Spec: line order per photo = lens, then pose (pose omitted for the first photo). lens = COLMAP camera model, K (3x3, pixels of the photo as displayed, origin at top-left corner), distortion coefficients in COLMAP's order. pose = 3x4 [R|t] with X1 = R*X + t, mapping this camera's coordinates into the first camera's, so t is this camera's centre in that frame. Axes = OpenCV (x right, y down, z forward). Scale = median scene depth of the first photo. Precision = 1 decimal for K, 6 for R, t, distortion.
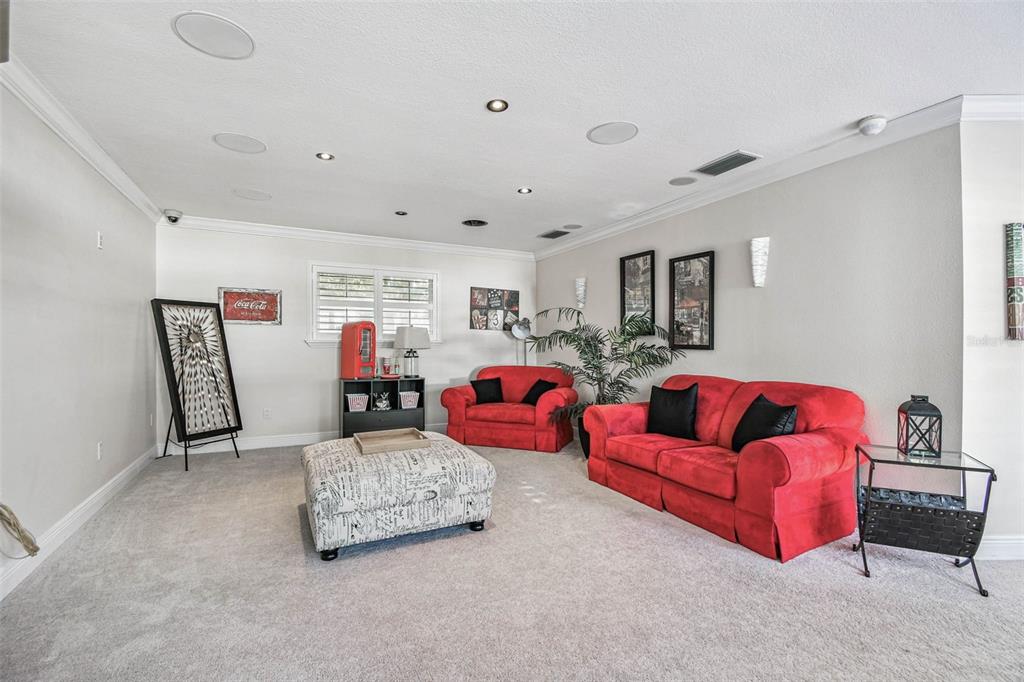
lens RADIAL K [[450.6, 0, 509.1], [0, 450.6, 338.5], [0, 0, 1]] dist [0.028509, -0.024595]
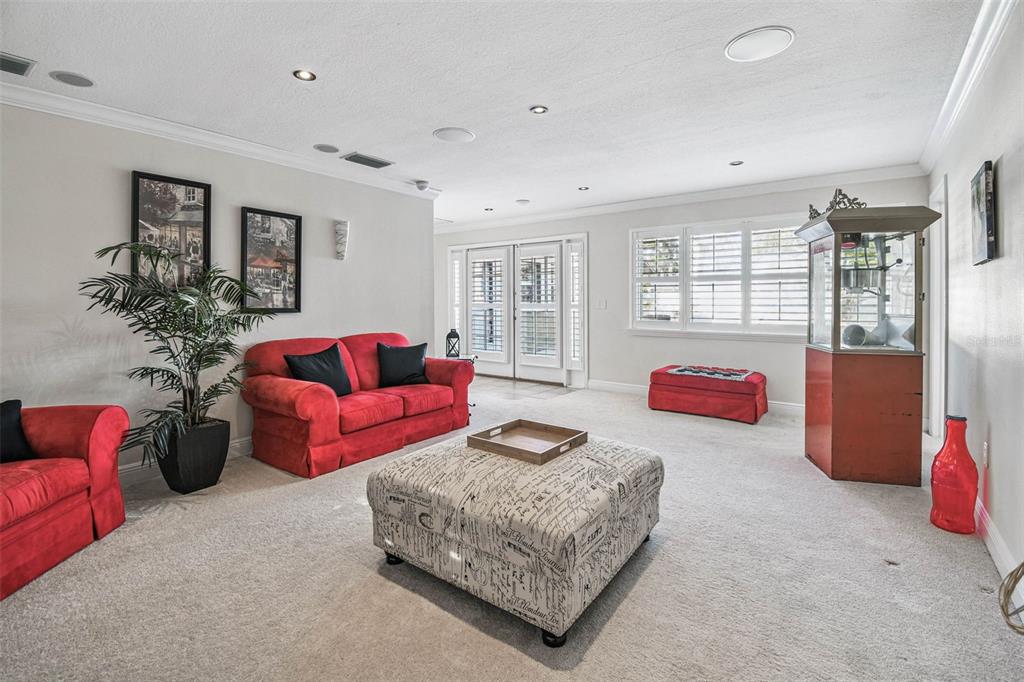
lens RADIAL K [[461.2, 0, 511.6], [0, 461.2, 301.3], [0, 0, 1]] dist [0.000072, -0.026818]
pose [[-0.460753, -0.000774, 0.887528, -0.658302], [-0.006537, 0.999975, -0.002522, -0.000993], [-0.887504, -0.006964, -0.460747, 0.992076]]
